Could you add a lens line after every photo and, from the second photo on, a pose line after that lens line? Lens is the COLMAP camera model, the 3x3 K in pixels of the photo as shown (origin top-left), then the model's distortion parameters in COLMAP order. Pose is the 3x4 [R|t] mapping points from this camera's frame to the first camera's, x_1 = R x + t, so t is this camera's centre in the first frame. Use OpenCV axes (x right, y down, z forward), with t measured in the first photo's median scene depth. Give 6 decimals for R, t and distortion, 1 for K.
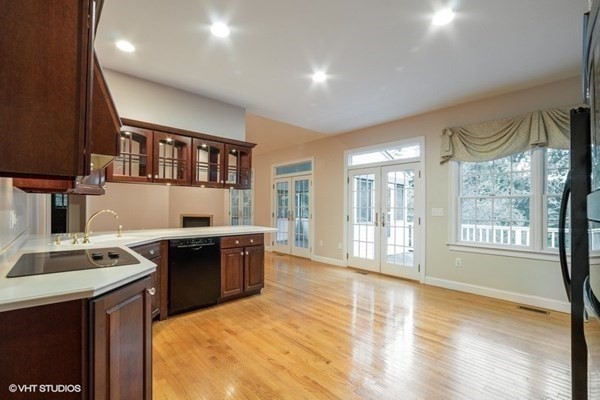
lens RADIAL K [[247.5, 0, 302.7], [0, 247.5, 205.6], [0, 0, 1]] dist [0.001118, 0.000075]
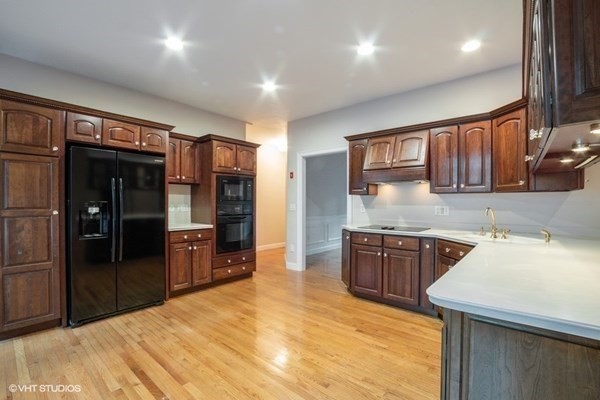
lens RADIAL K [[270.2, 0, 299.2], [0, 270.2, 203.6], [0, 0, 1]] dist [-0.023957, 0.006506]
pose [[-0.993636, -0.009128, -0.112271, 0.083608], [-0.008616, 0.999950, -0.005045, 0.011216], [0.112311, -0.004045, -0.993665, 1.704182]]
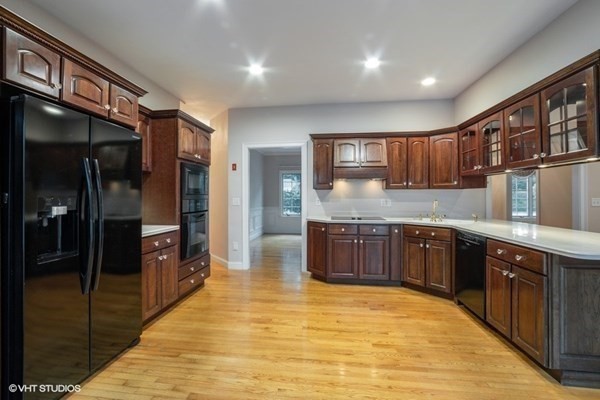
lens RADIAL K [[270.2, 0, 289.4], [0, 270.2, 195.9], [0, 0, 1]] dist [-0.023957, 0.006506]
pose [[-0.767093, -0.008182, -0.641483, 0.712753], [0.000487, 0.999911, -0.013336, 0.013347], [0.641535, -0.010542, -0.767021, 1.399791]]
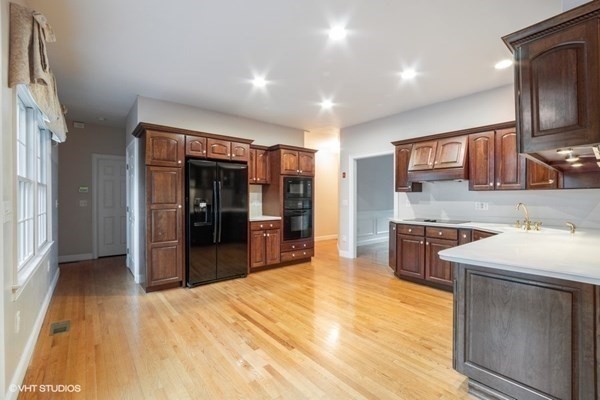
lens RADIAL K [[270.2, 0, 295.9], [0, 270.2, 200.6], [0, 0, 1]] dist [-0.023957, 0.006506]
pose [[-0.997429, -0.007152, 0.071298, 0.149191], [-0.007094, 0.999974, 0.001070, 0.010476], [-0.071304, 0.000562, -0.997454, 1.990614]]
